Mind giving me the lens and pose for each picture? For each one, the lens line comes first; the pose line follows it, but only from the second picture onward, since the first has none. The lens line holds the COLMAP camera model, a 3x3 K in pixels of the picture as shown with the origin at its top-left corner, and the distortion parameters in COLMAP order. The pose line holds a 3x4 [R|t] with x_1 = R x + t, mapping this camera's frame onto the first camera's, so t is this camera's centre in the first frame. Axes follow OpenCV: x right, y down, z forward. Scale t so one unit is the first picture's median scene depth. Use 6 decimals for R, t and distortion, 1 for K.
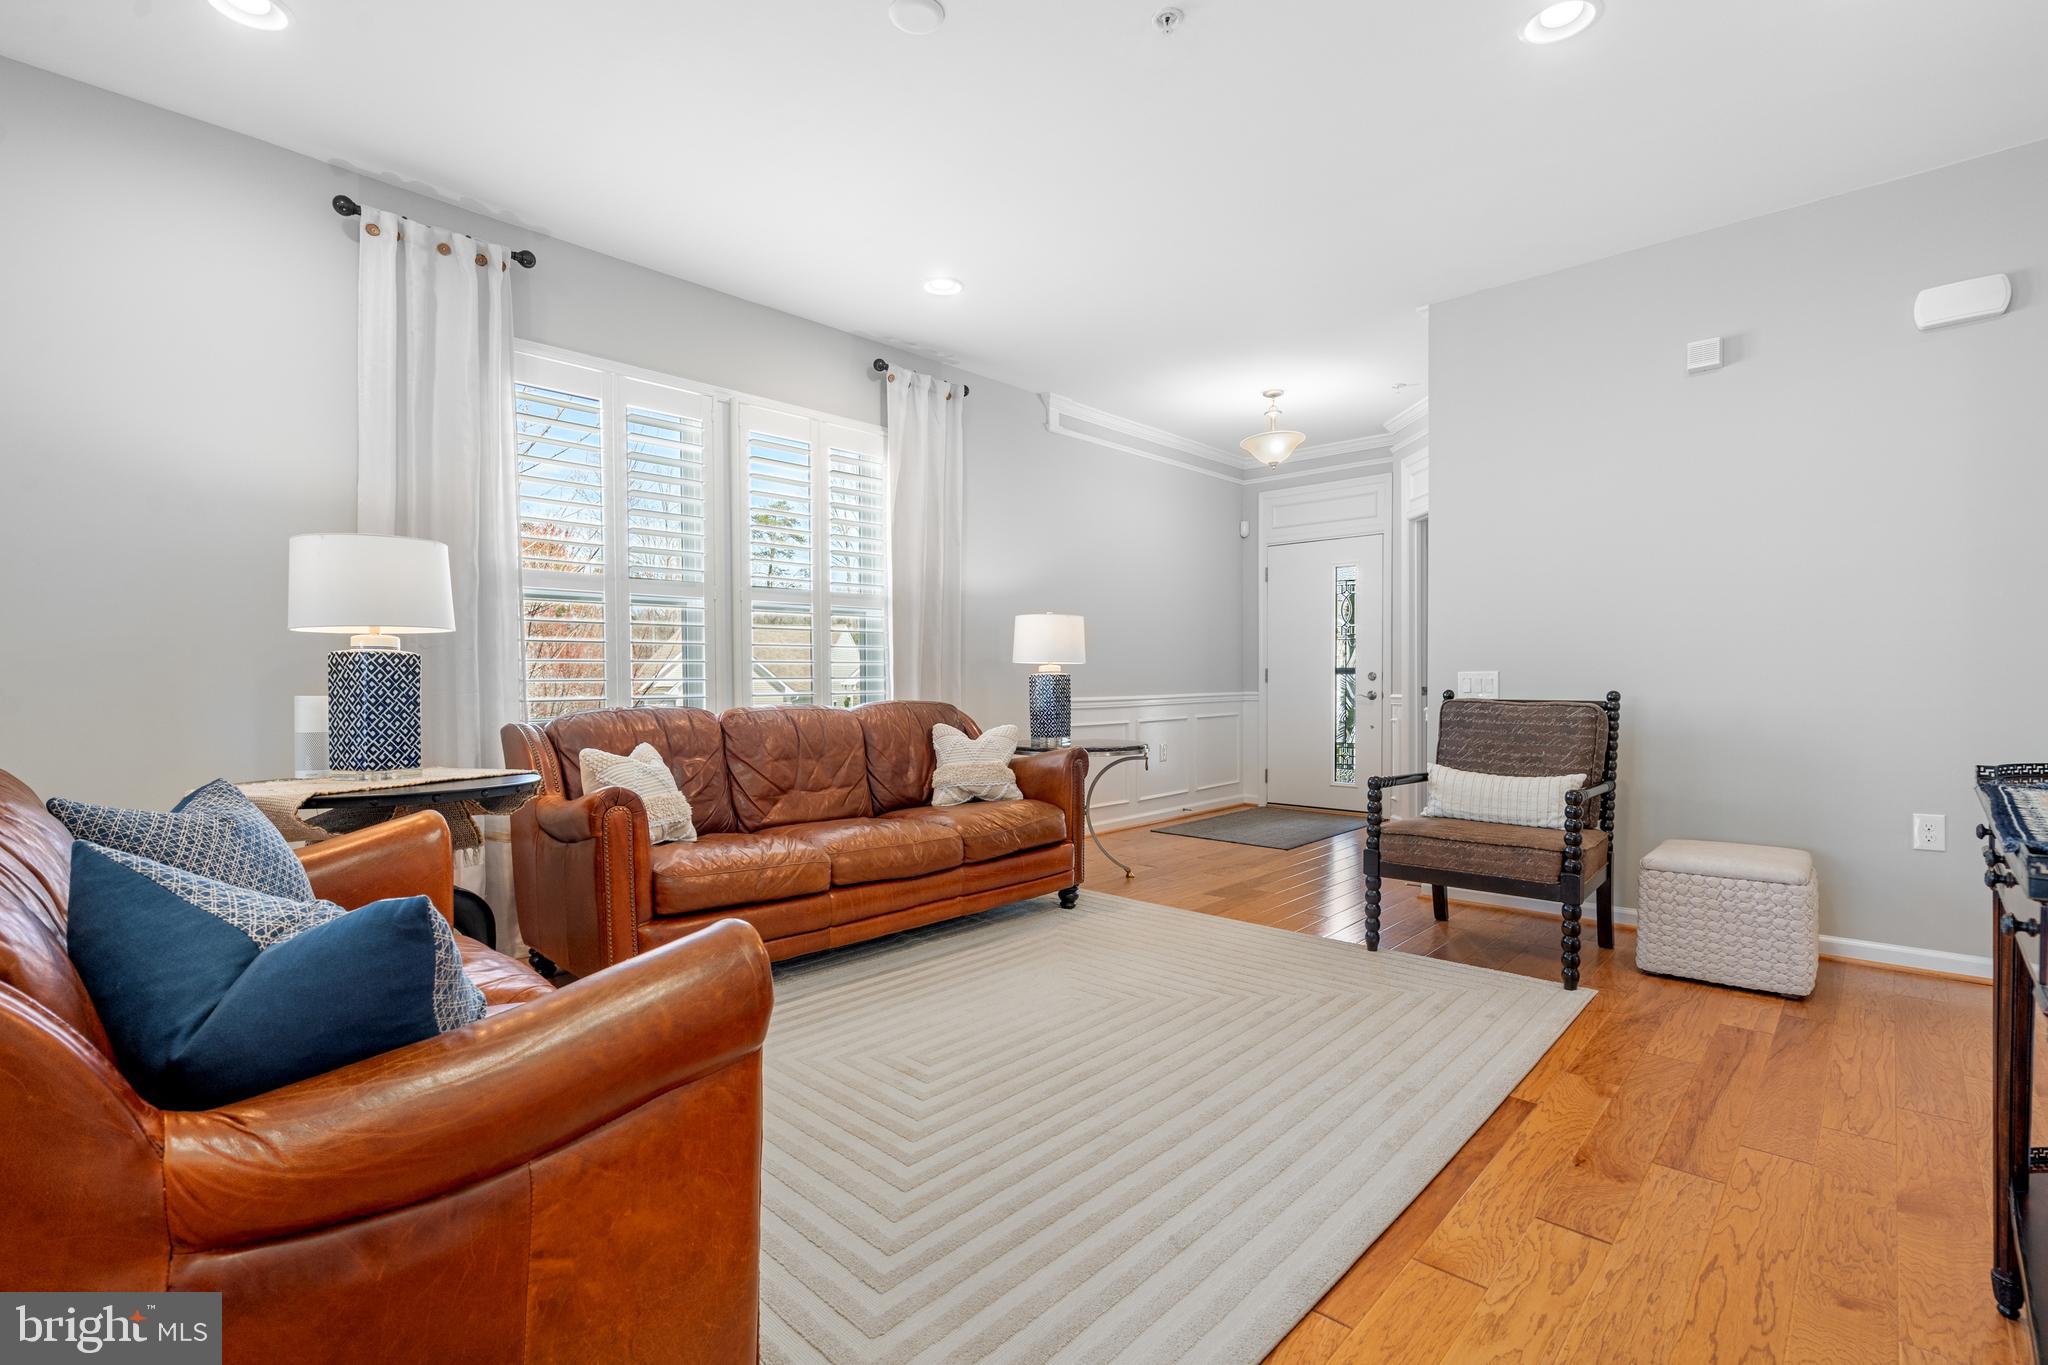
lens RADIAL K [[921.0, 0, 1029.8], [0, 921.0, 705.4], [0, 0, 1]] dist [-0.004749, 0.001943]
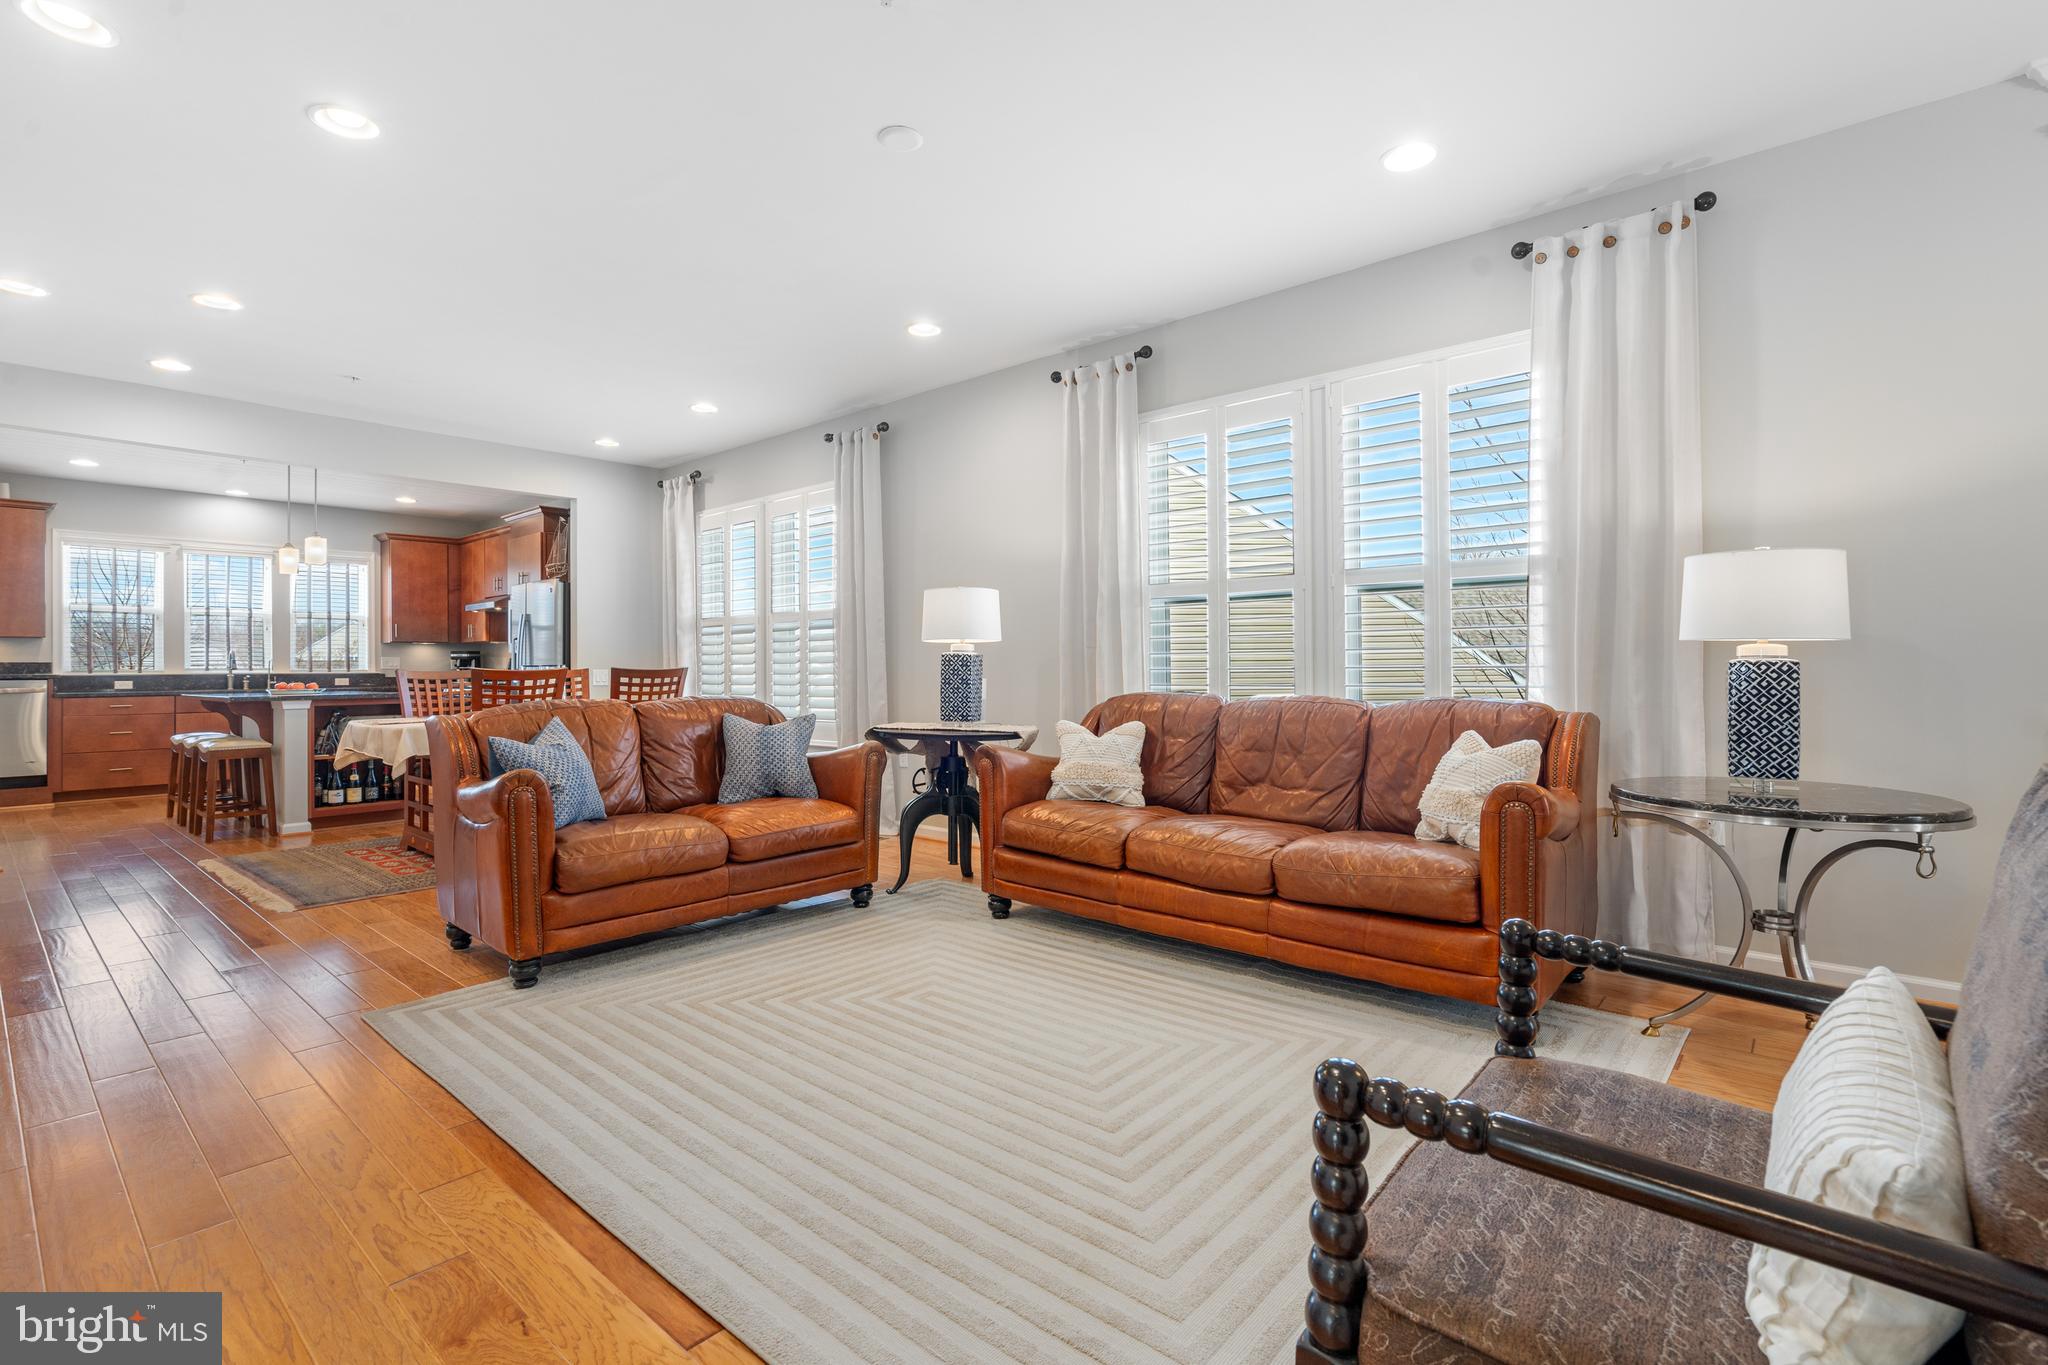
lens RADIAL K [[921.0, 0, 1019.7], [0, 921.0, 671.9], [0, 0, 1]] dist [-0.004749, 0.001943]
pose [[0.045919, 0.002169, -0.998943, 0.733758], [-0.030728, 0.999528, 0.000758, -0.020084], [0.998472, 0.030660, 0.045964, 0.733718]]
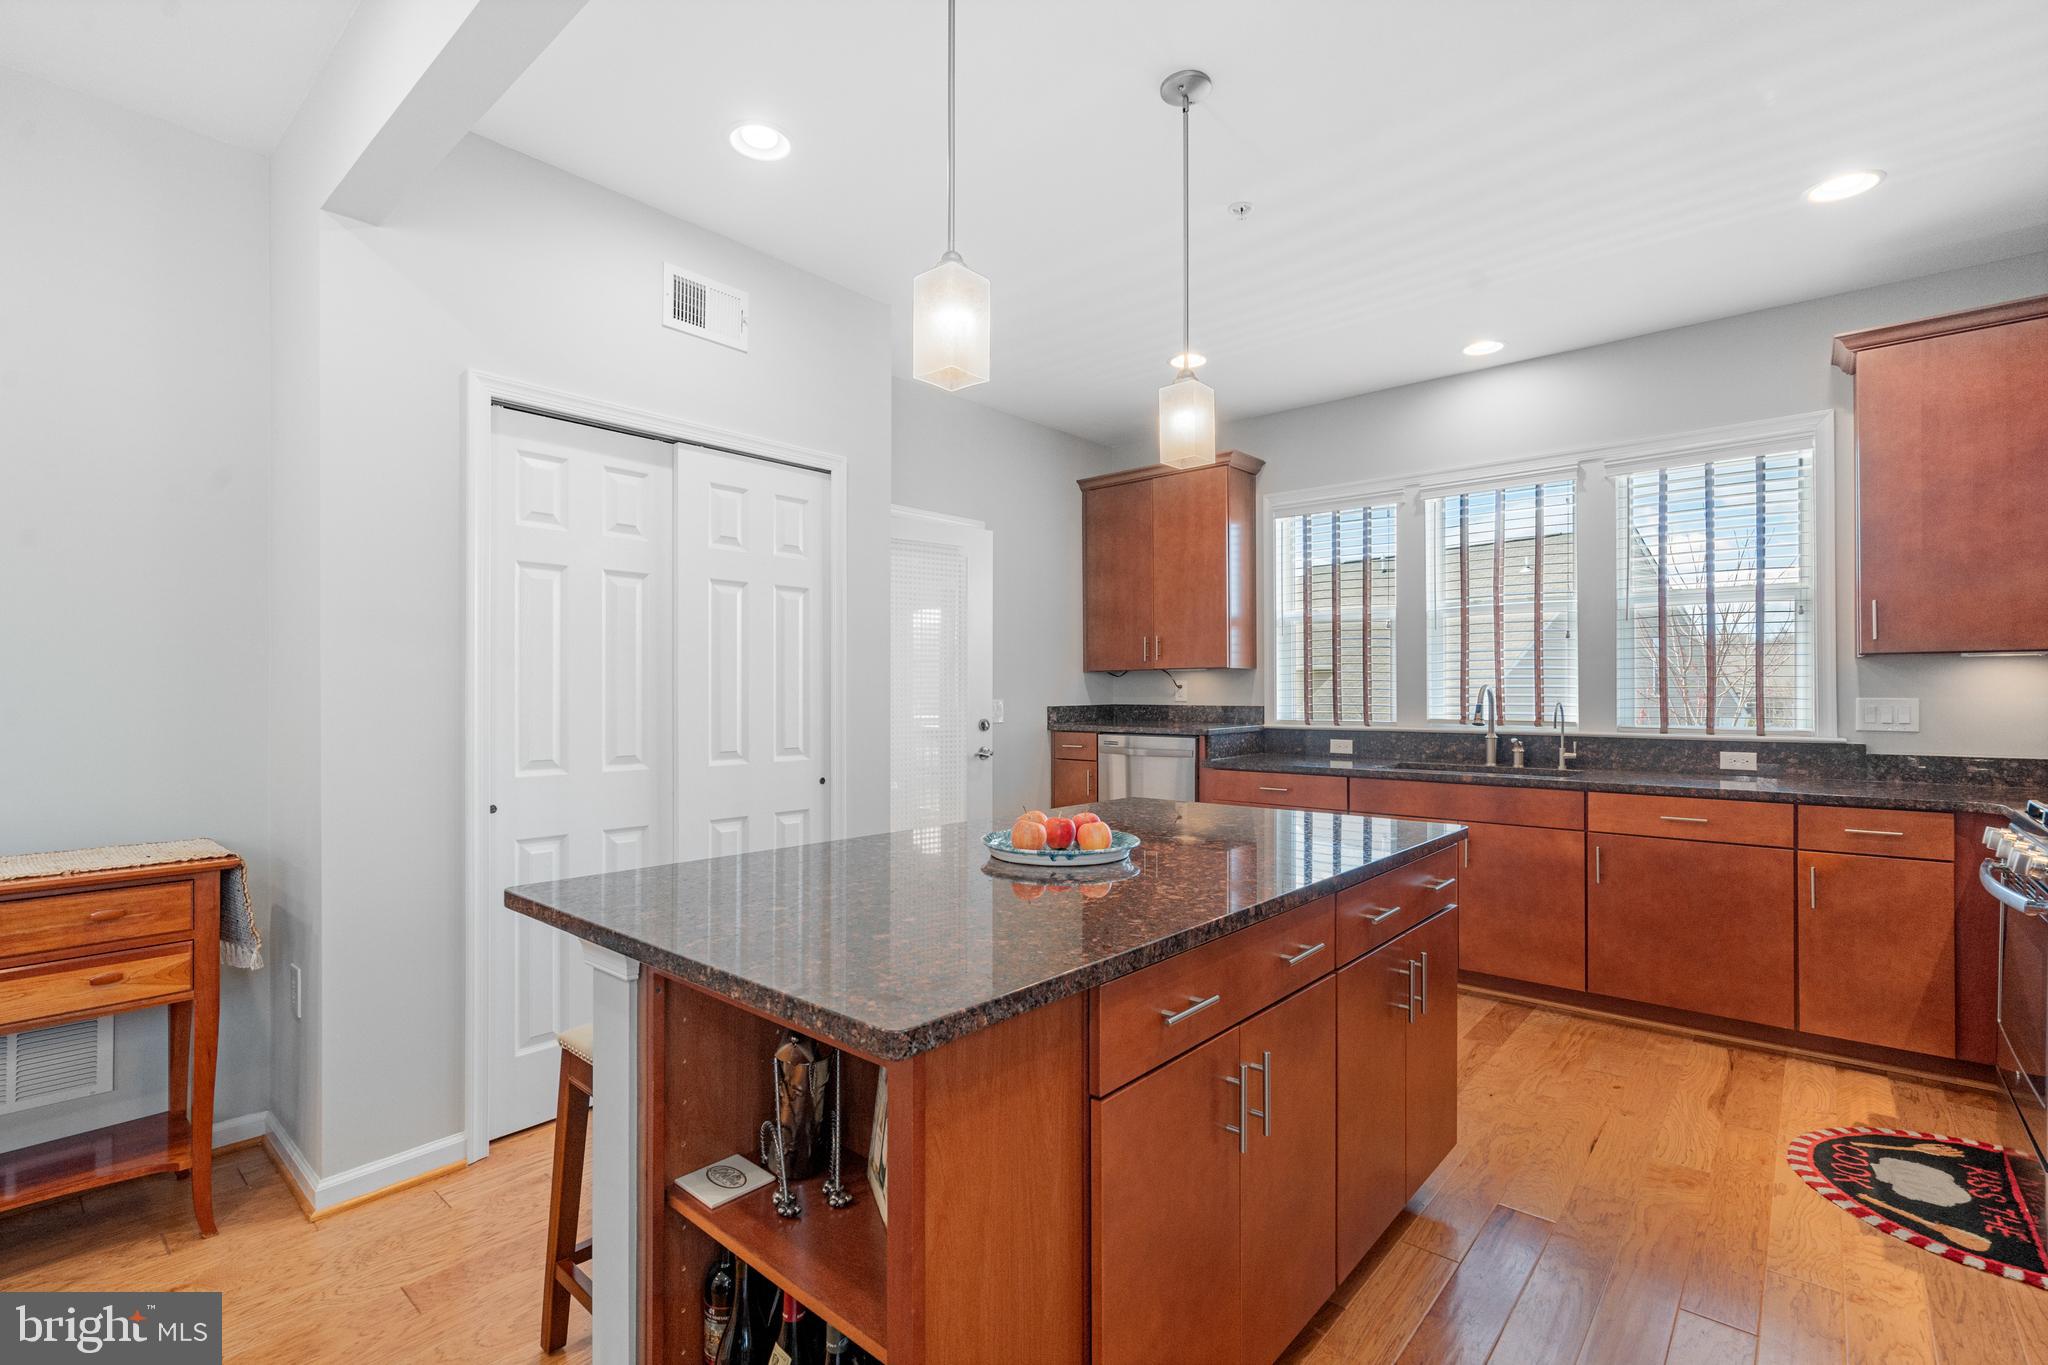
lens RADIAL K [[921.0, 0, 1030.2], [0, 921.0, 680.0], [0, 0, 1]] dist [-0.004749, 0.001943]
pose [[-0.998760, 0.000564, -0.049775, -1.171525], [-0.000683, 0.999686, 0.025034, -0.045122], [0.049773, 0.025037, -0.998447, -0.111458]]
